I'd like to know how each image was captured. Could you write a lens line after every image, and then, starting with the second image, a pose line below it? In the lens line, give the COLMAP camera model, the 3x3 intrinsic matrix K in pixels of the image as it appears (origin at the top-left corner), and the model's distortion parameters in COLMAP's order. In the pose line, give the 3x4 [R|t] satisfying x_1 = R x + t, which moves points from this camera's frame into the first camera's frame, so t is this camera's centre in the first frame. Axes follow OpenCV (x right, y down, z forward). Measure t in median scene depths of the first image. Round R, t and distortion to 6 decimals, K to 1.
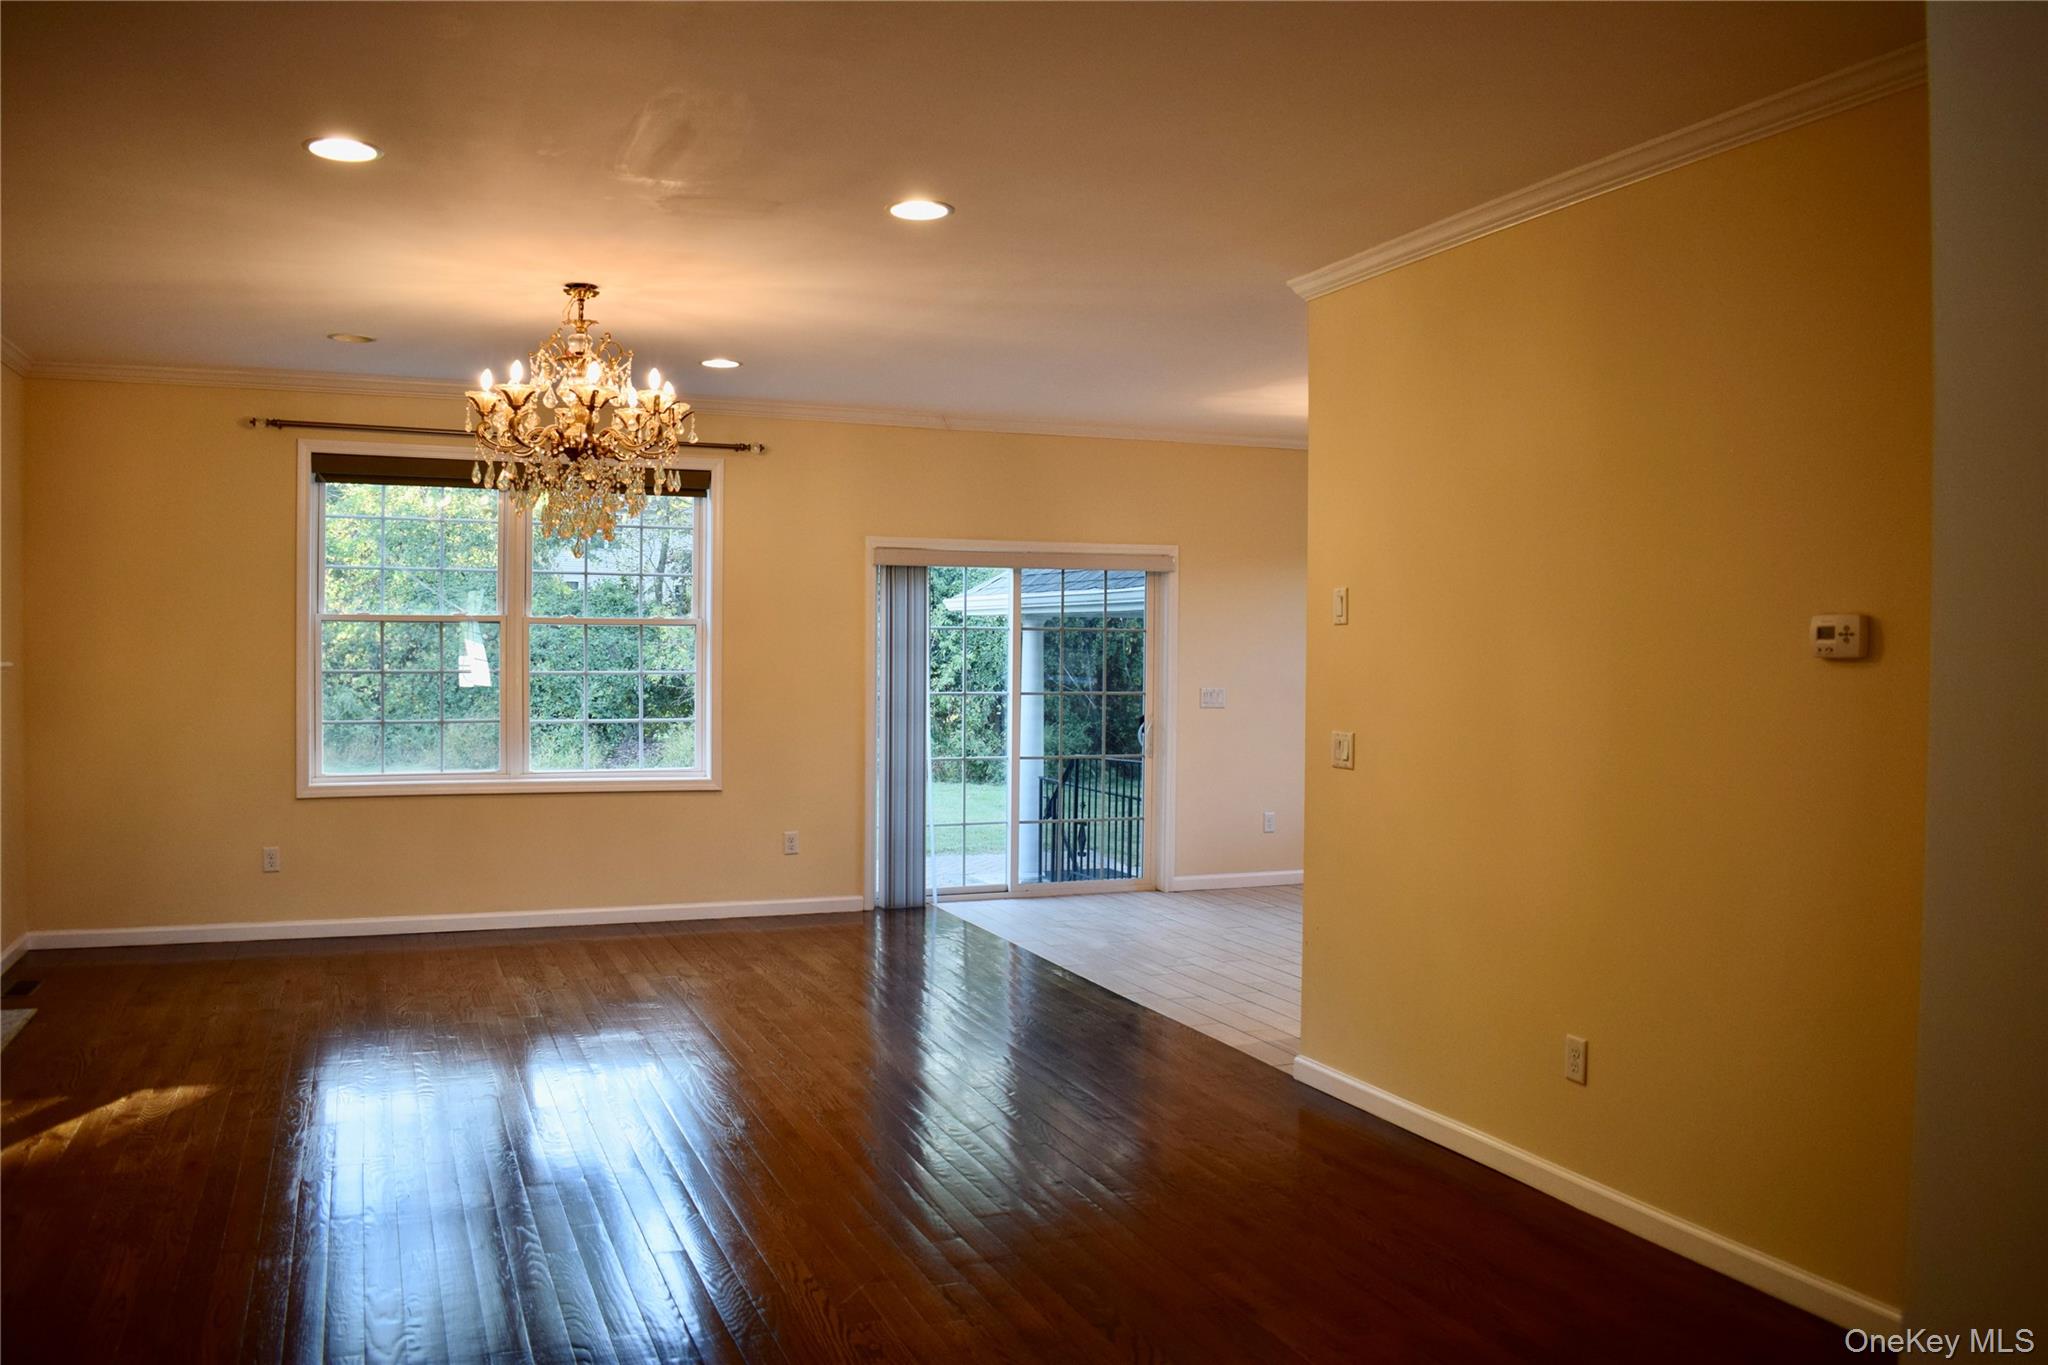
lens RADIAL K [[1626.0, 0, 1012.0], [0, 1626.0, 677.4], [0, 0, 1]] dist [-0.098321, 0.015934]
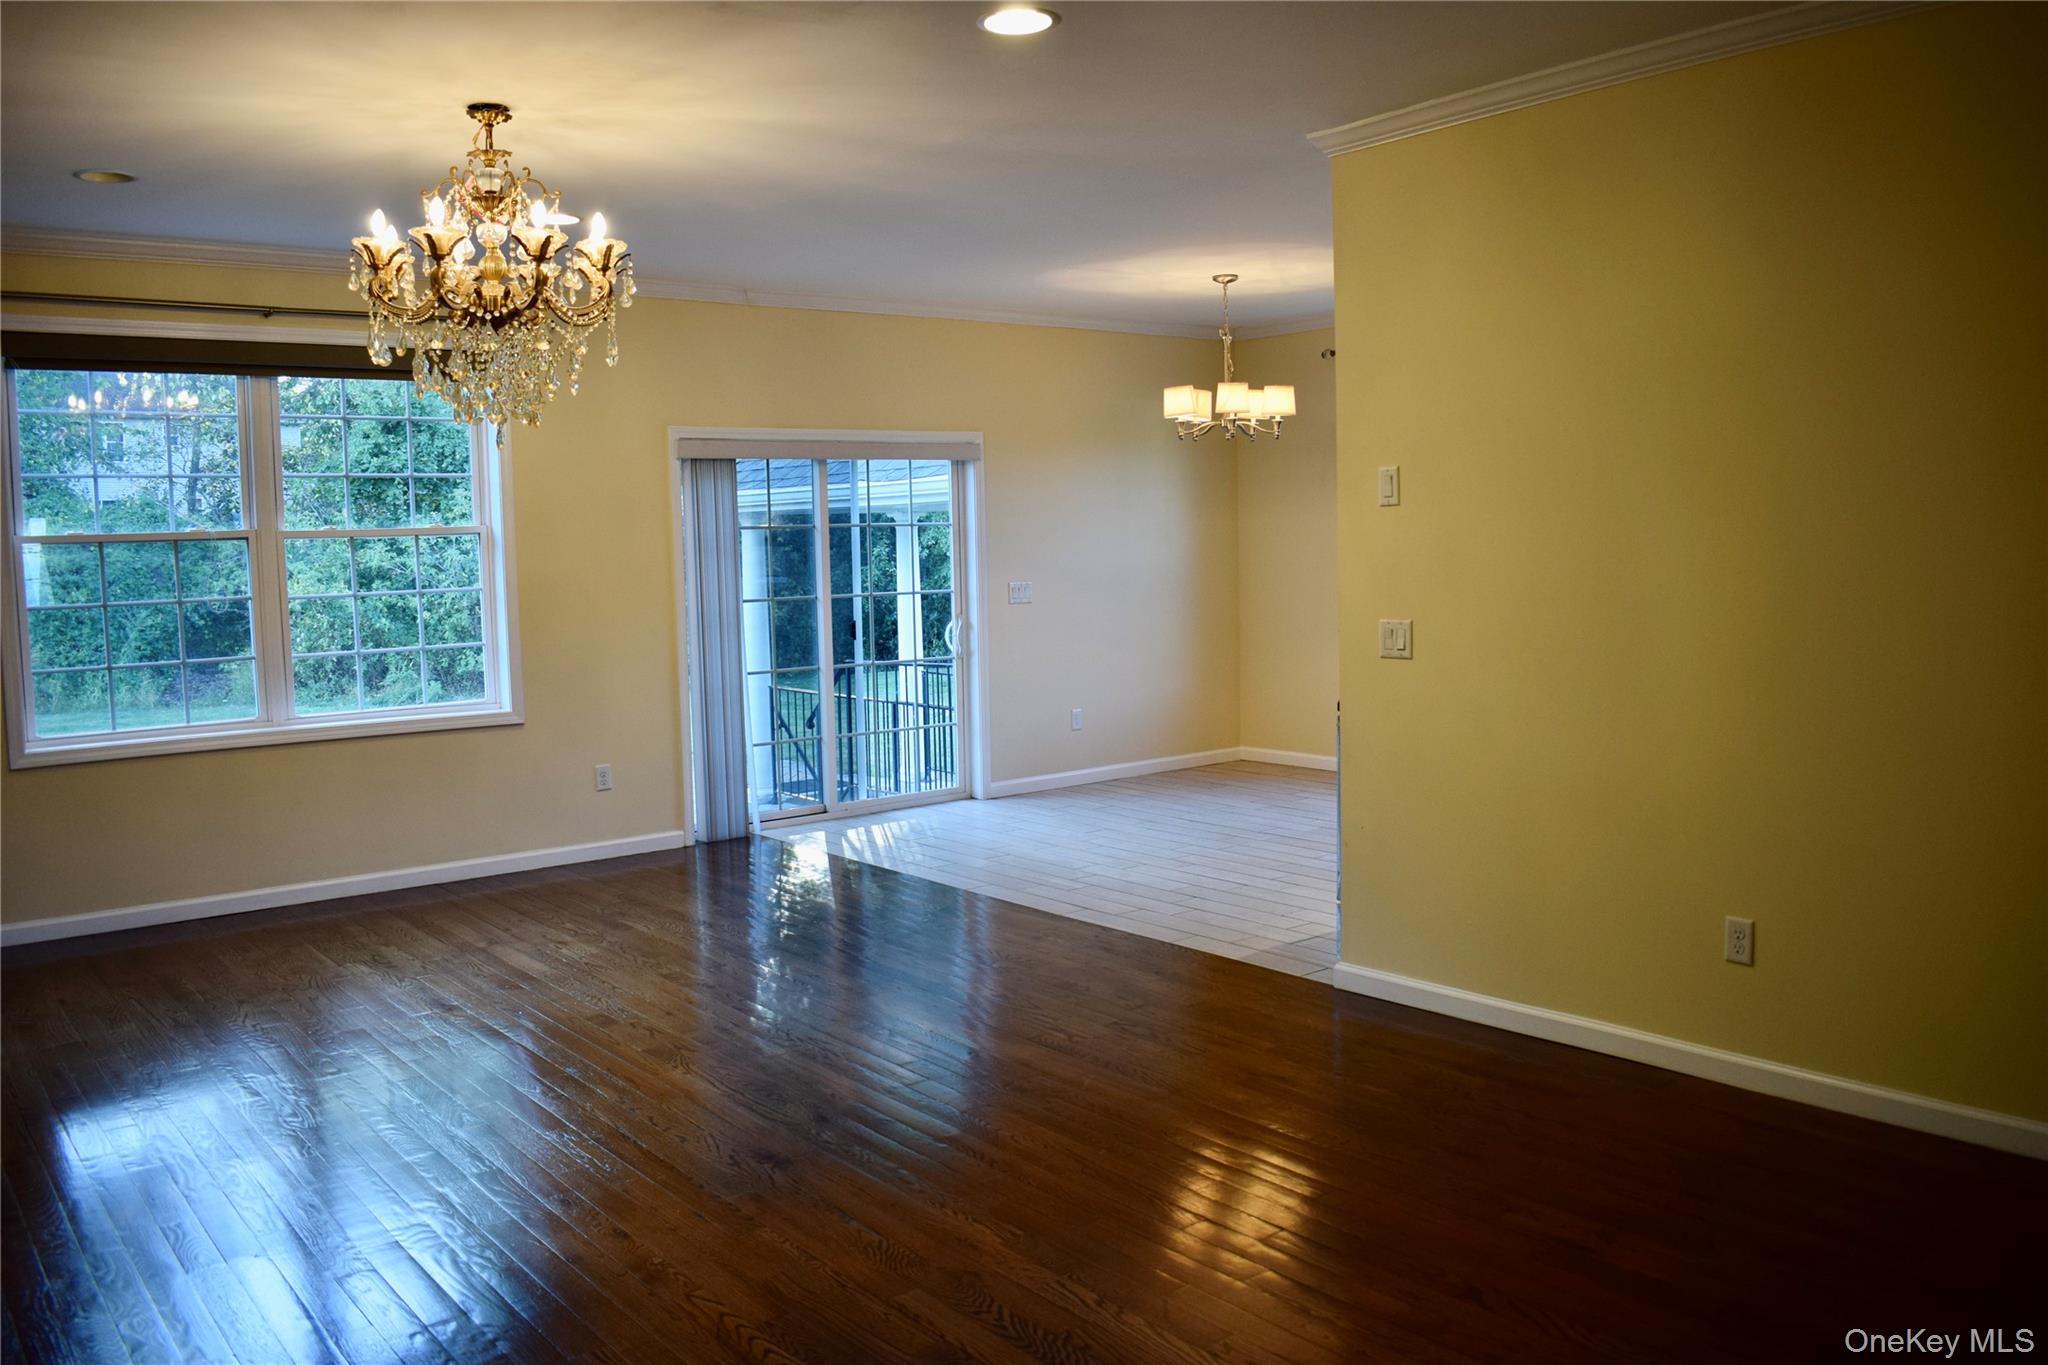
lens RADIAL K [[1626.0, 0, 1012.0], [0, 1626.0, 677.4], [0, 0, 1]] dist [-0.098321, 0.015934]
pose [[0.955366, -0.056906, 0.289894, -0.195369], [0.038522, 0.996891, 0.068736, -0.004240], [-0.292904, -0.054501, 0.954587, 0.113759]]
